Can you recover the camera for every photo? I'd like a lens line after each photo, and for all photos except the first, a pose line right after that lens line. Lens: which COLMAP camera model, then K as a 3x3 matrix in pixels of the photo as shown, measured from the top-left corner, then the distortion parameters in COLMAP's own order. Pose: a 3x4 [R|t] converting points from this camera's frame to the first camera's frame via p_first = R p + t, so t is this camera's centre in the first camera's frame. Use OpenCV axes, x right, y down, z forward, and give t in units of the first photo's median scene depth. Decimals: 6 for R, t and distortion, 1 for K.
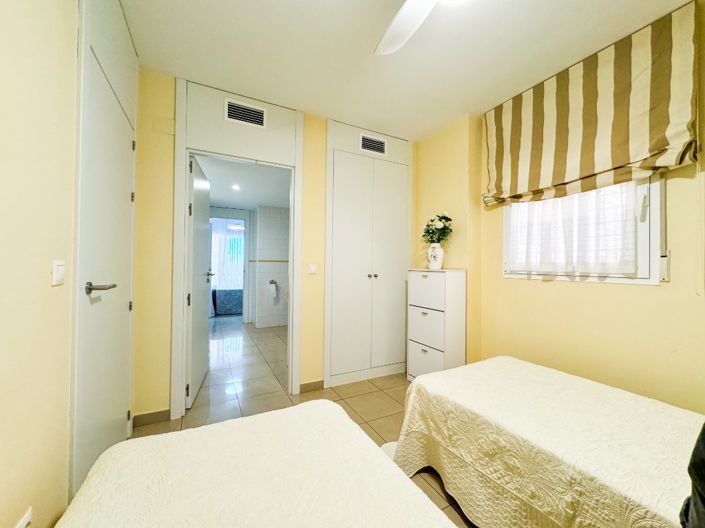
lens RADIAL K [[281.5, 0, 352.5], [0, 281.5, 264.0], [0, 0, 1]] dist [-0.000544, -0.000077]
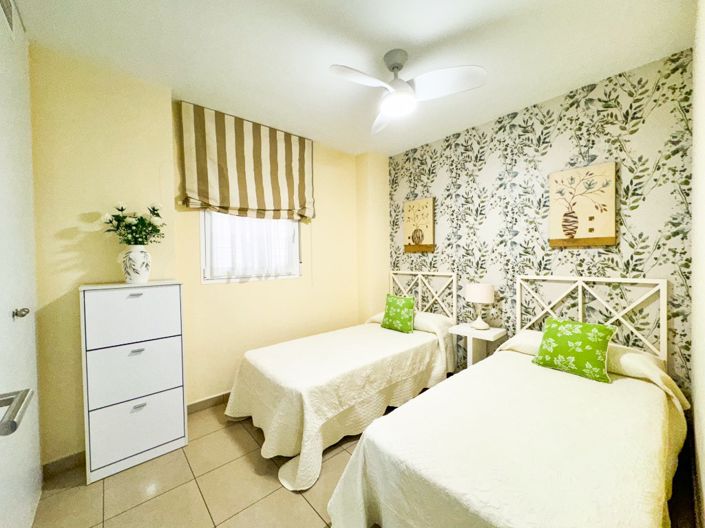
lens RADIAL K [[281.5, 0, 352.5], [0, 281.5, 264.0], [0, 0, 1]] dist [-0.000544, -0.000077]
pose [[-0.236979, -0.028122, 0.971108, -0.632180], [0.010992, 0.999439, 0.031625, -0.055622], [-0.971453, 0.018169, -0.236537, 0.837269]]
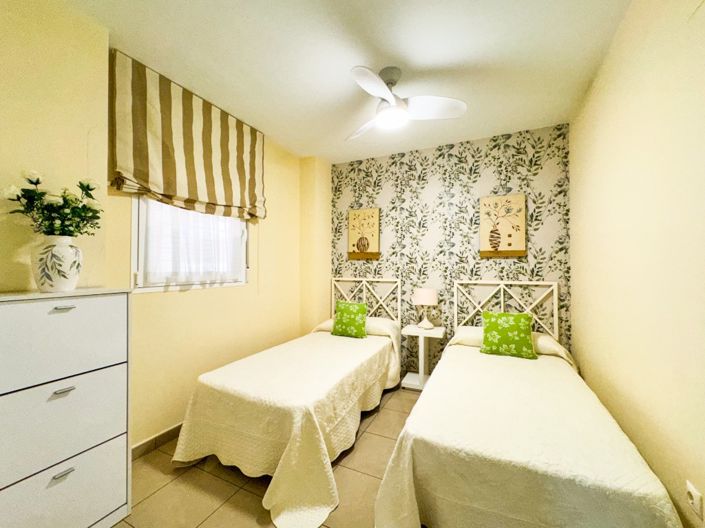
lens RADIAL K [[285.7, 0, 352.5], [0, 285.7, 264.0], [0, 0, 1]] dist [0.000041, 0.000019]
pose [[-0.594253, -0.002703, 0.804274, -0.485602], [-0.007018, 0.999974, -0.001825, -0.038144], [-0.804248, -0.006729, -0.594256, 1.139758]]
